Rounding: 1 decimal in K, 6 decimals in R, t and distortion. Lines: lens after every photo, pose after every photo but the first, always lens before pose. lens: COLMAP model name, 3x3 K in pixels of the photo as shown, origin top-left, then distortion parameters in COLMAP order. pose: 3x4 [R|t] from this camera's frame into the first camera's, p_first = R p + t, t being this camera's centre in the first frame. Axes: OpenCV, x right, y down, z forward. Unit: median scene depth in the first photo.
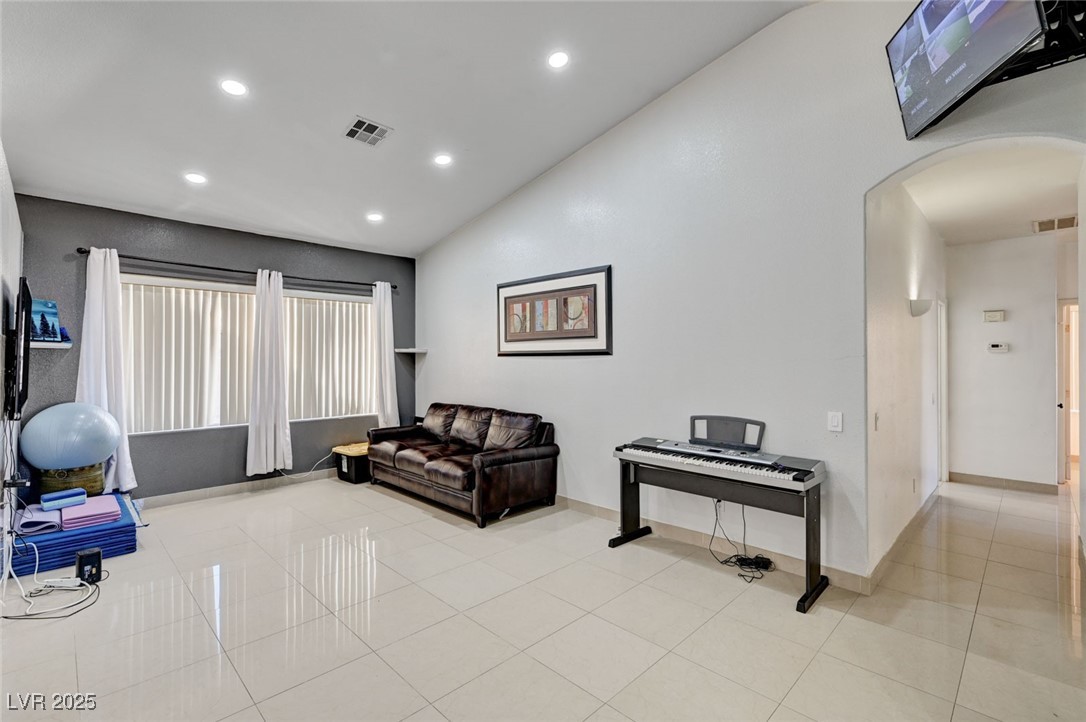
lens RADIAL K [[490.9, 0, 543.0], [0, 490.9, 361.0], [0, 0, 1]] dist [-0.001076, -0.000030]
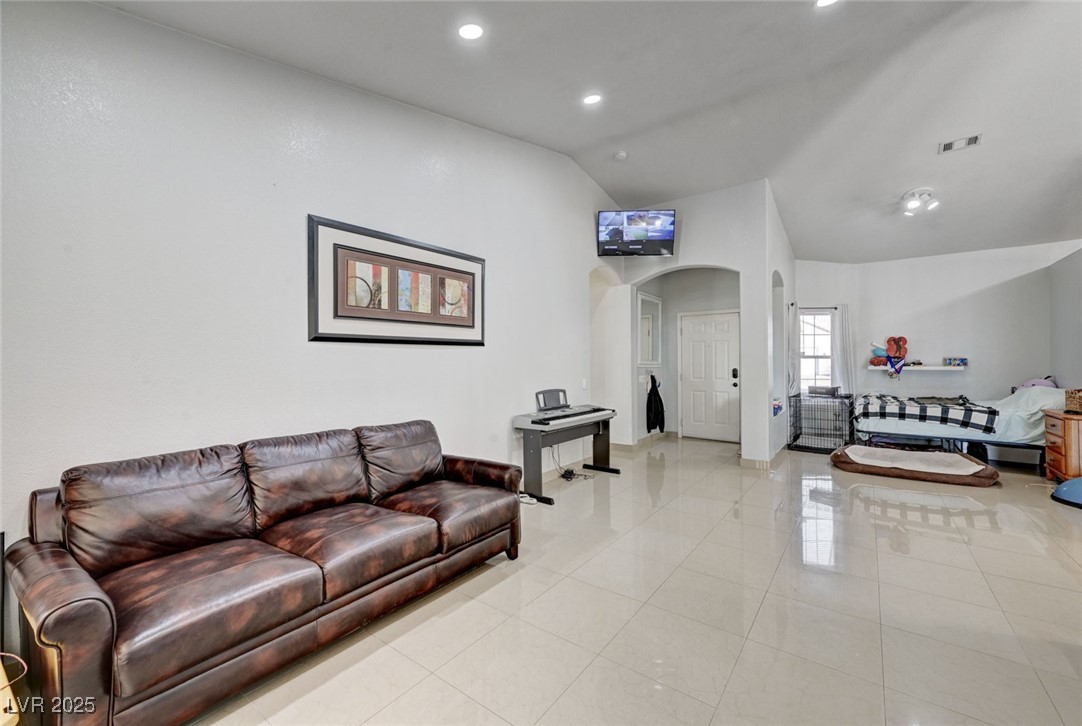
lens RADIAL K [[450.6, 0, 541.0], [0, 450.6, 363.0], [0, 0, 1]] dist [0.000955, 0.000162]
pose [[-0.164920, -0.003473, 0.986301, -0.762198], [0.008920, 0.999948, 0.005012, 0.018343], [-0.986267, 0.009624, -0.164880, 0.963066]]
